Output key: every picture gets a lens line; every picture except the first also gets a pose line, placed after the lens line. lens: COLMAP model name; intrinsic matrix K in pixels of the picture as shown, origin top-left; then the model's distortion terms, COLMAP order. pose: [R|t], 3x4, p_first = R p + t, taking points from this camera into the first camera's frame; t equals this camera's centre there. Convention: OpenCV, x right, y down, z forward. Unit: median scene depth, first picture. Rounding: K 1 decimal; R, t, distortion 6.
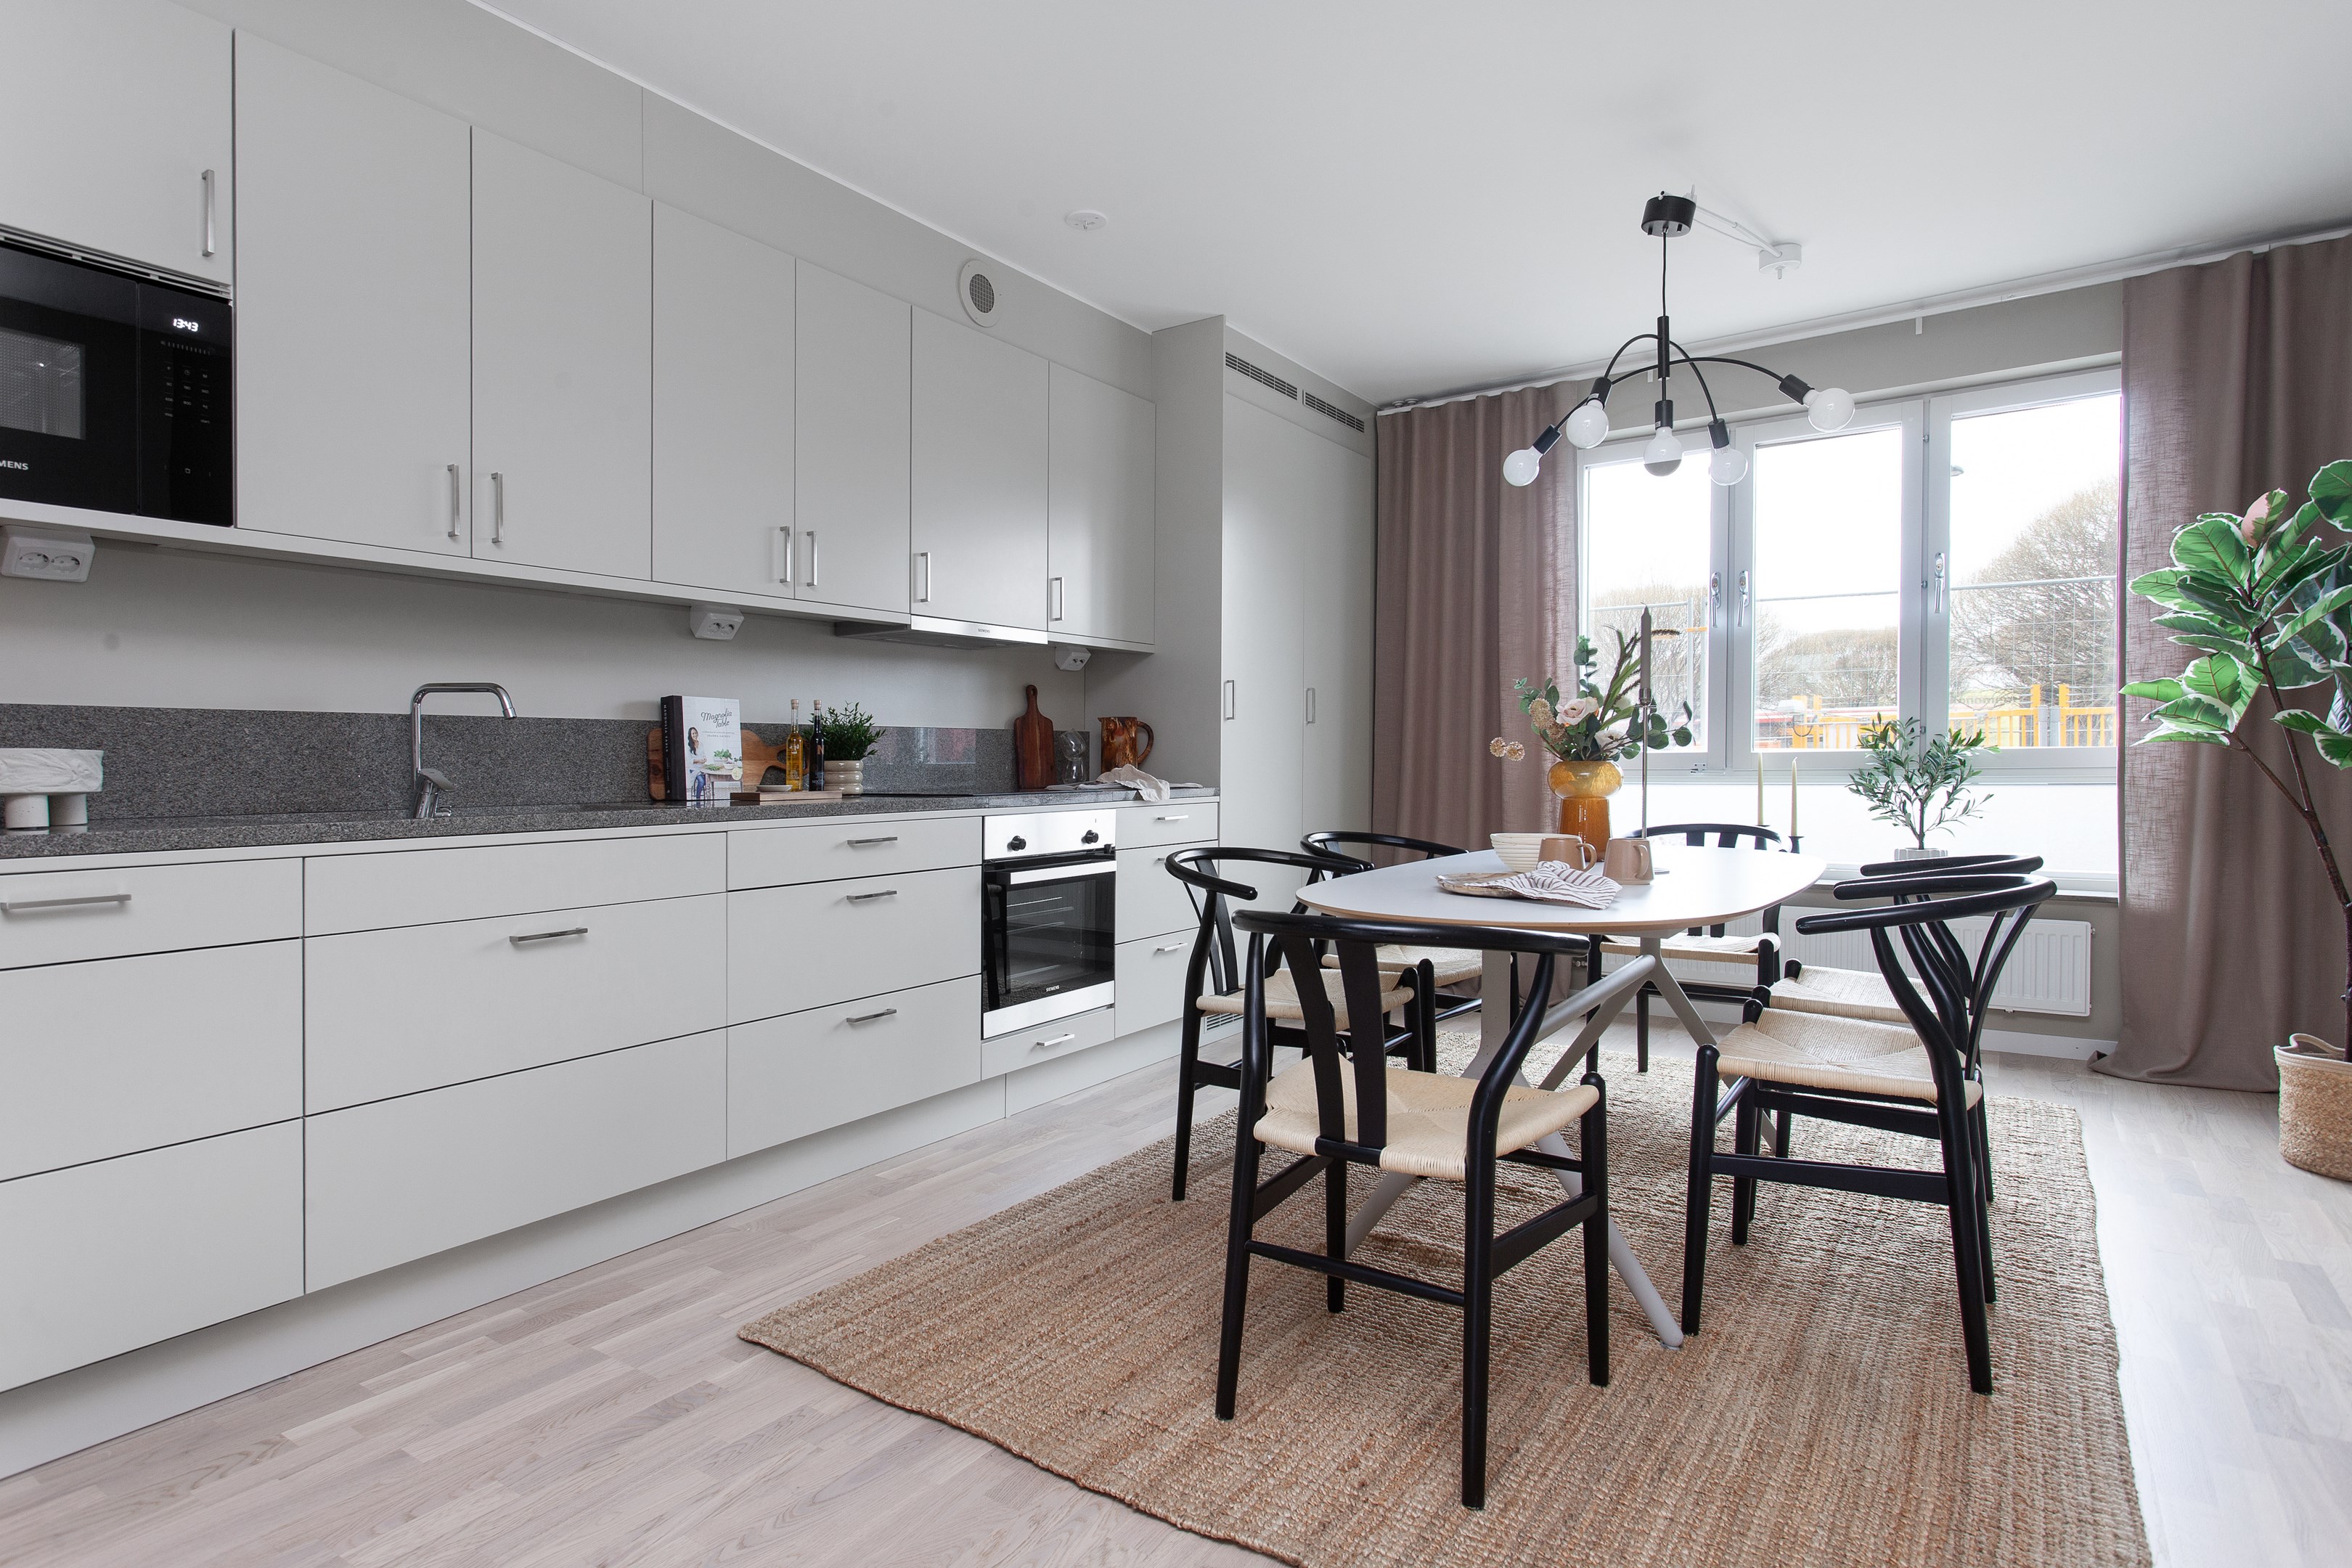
lens RADIAL K [[1318.0, 0, 1164.5], [0, 1318.0, 713.6], [0, 0, 1]] dist [-0.000761, 0.000760]
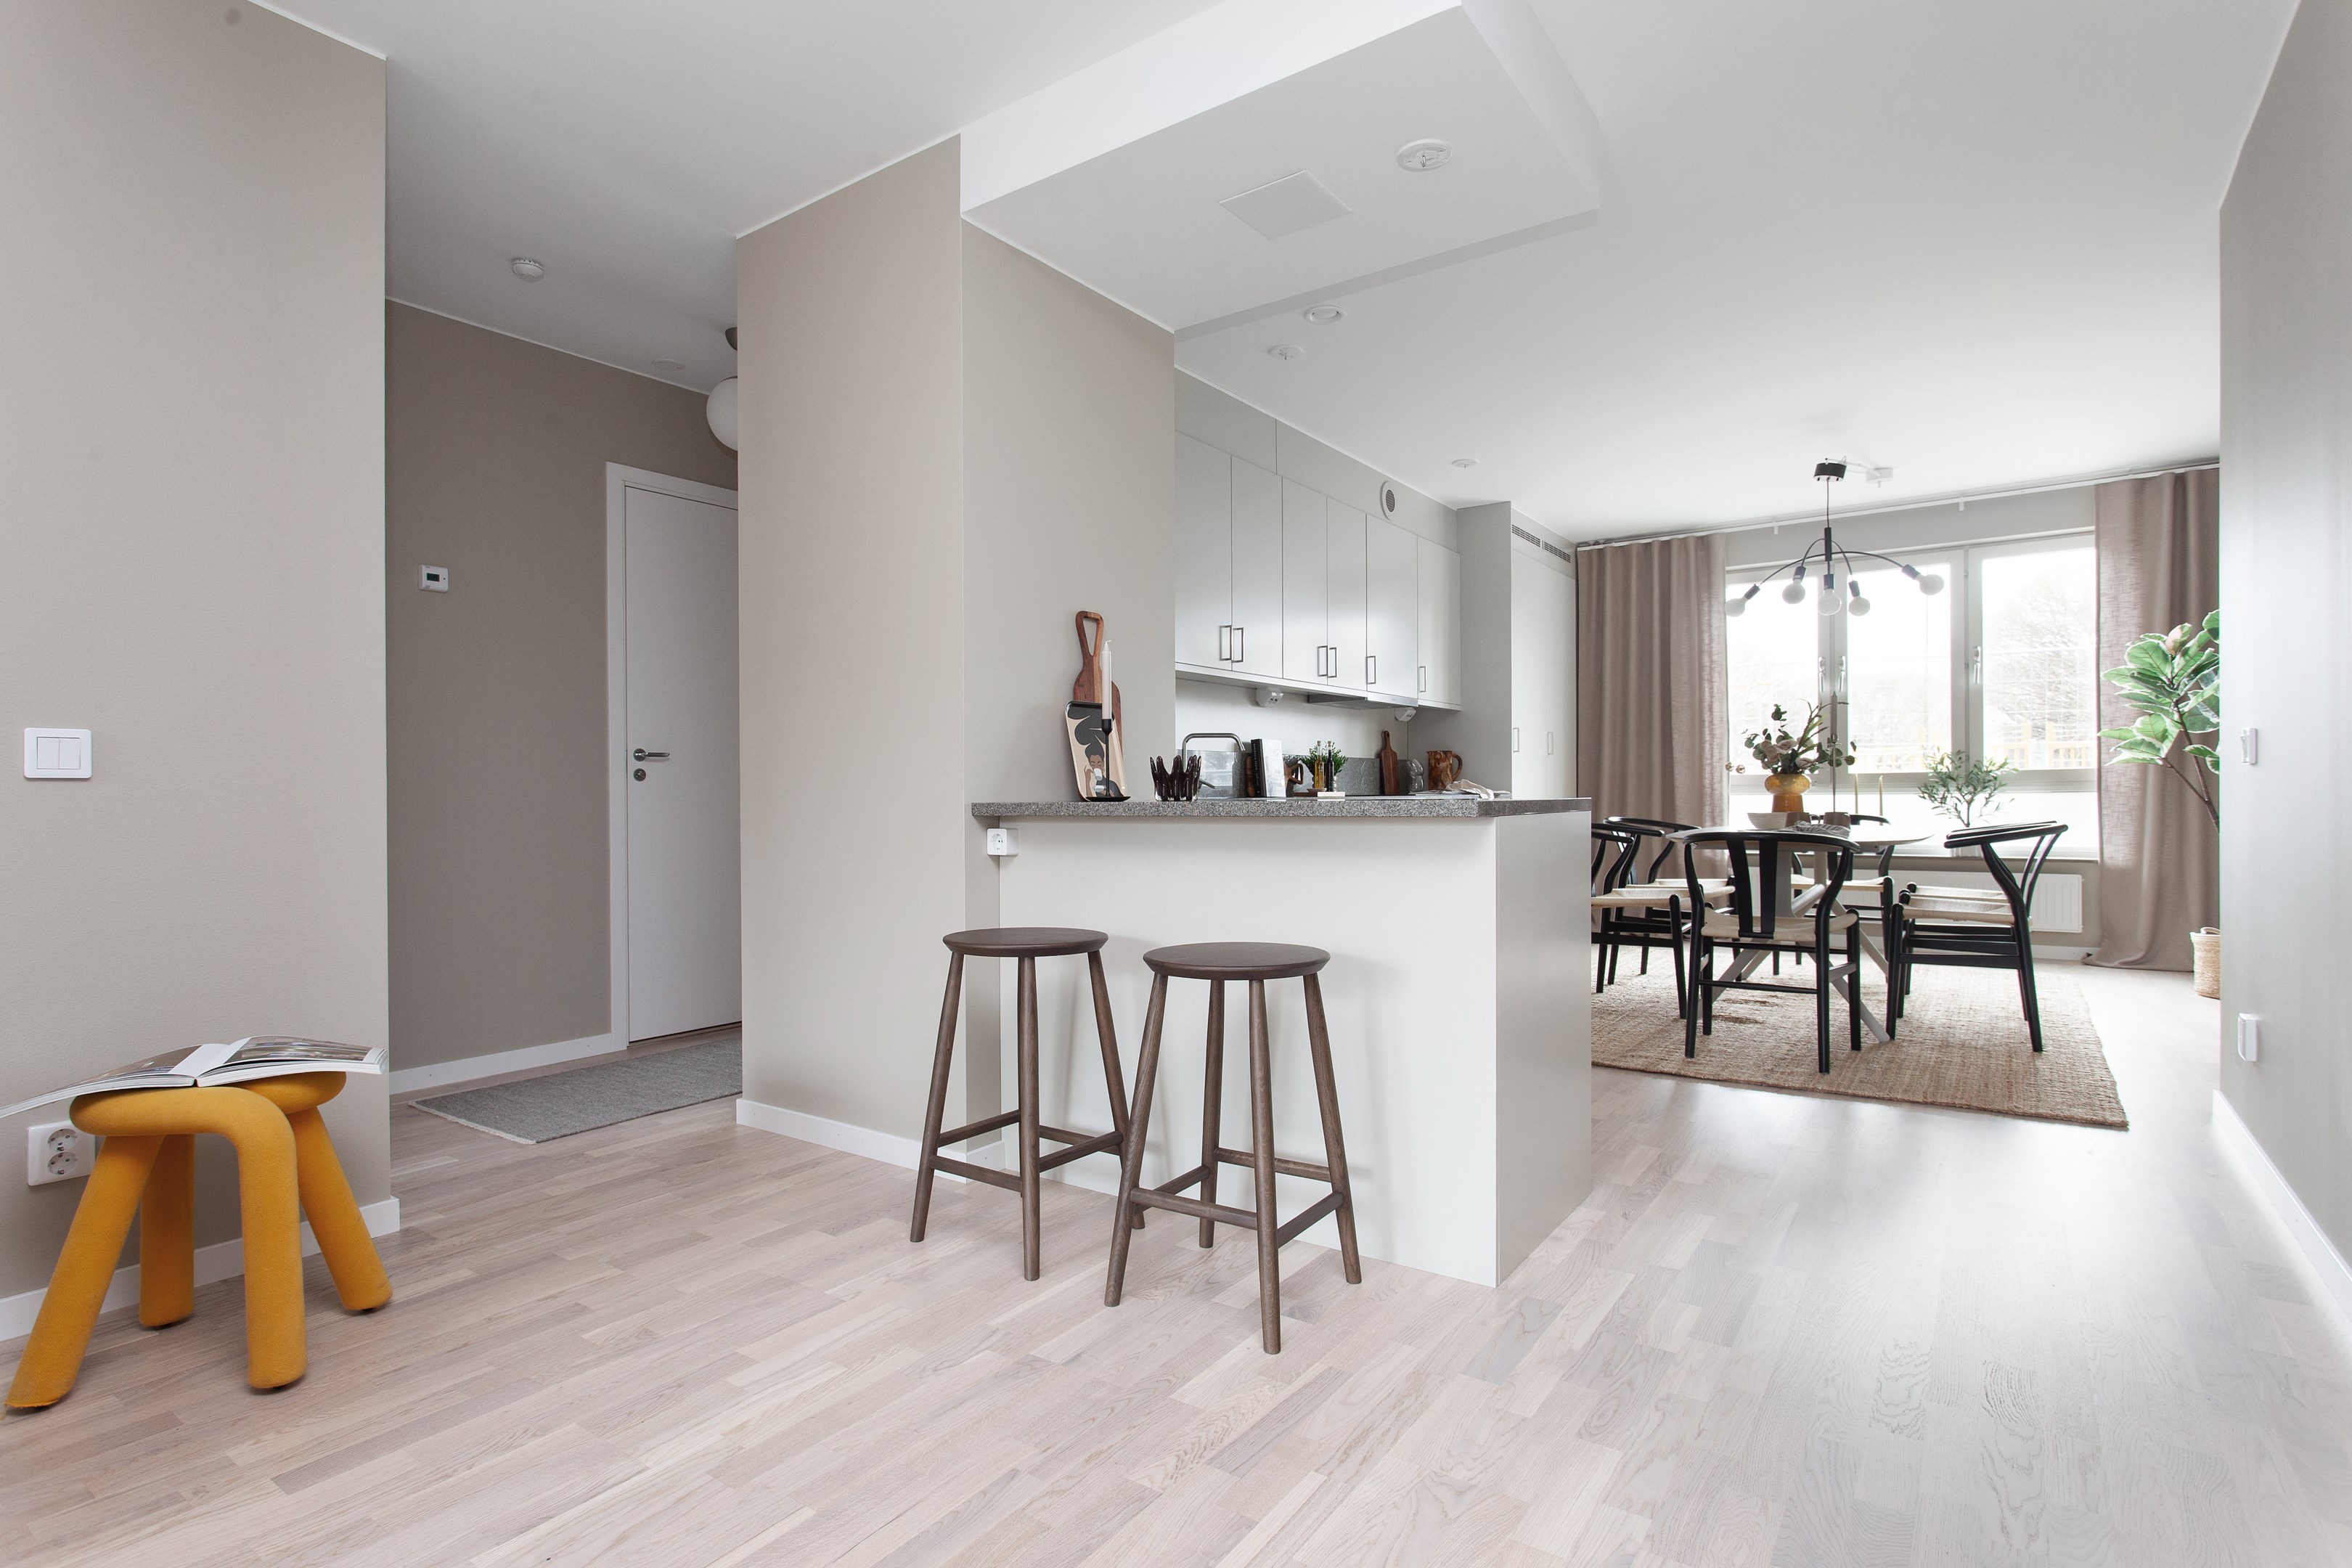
lens RADIAL K [[1134.8, 0, 1167.6], [0, 1134.8, 722.5], [0, 0, 1]] dist [0.001823, 0.000196]
pose [[0.998234, -0.002870, -0.059331, -0.396606], [0.001455, 0.999714, -0.023882, 0.001456], [0.059382, 0.023754, 0.997953, -0.550216]]
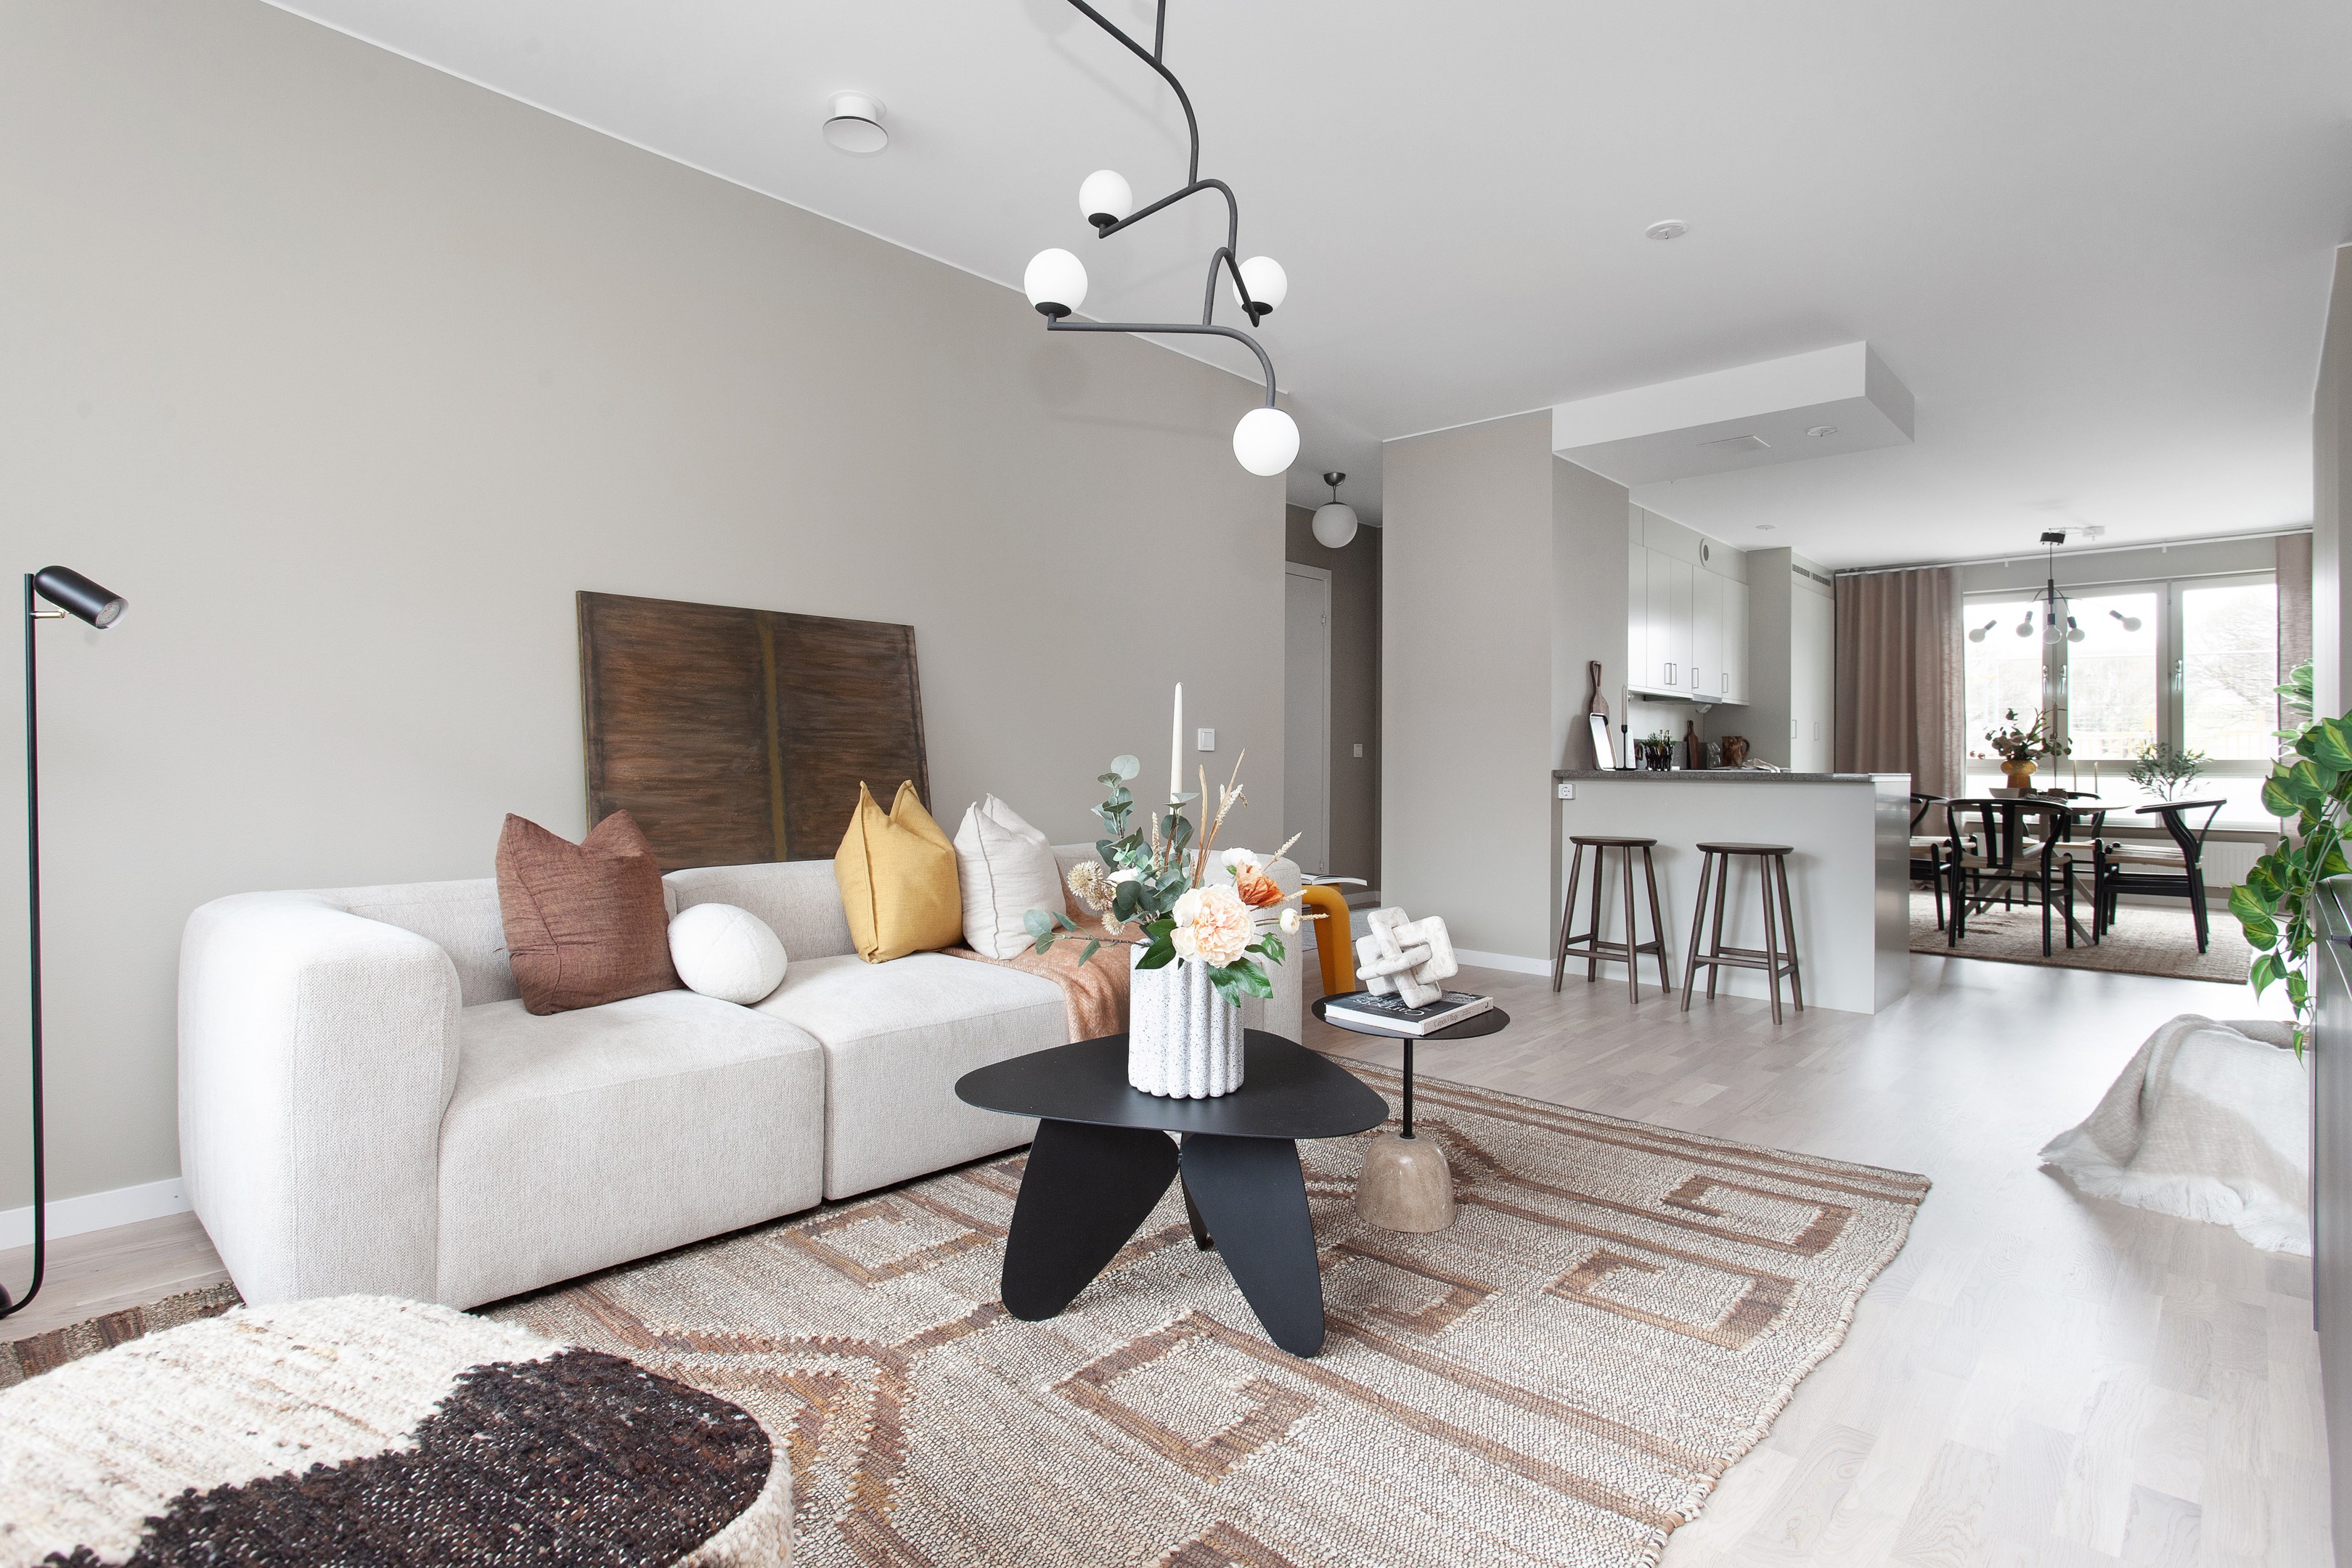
lens RADIAL K [[1092.5, 0, 1241.7], [0, 1092.5, 679.2], [0, 0, 1]] dist [-0.002206, -0.000210]
pose [[0.985189, 0.006463, -0.171349, -0.686934], [-0.013021, 0.999224, -0.037173, -0.017899], [0.170976, 0.038853, 0.984509, -1.133815]]
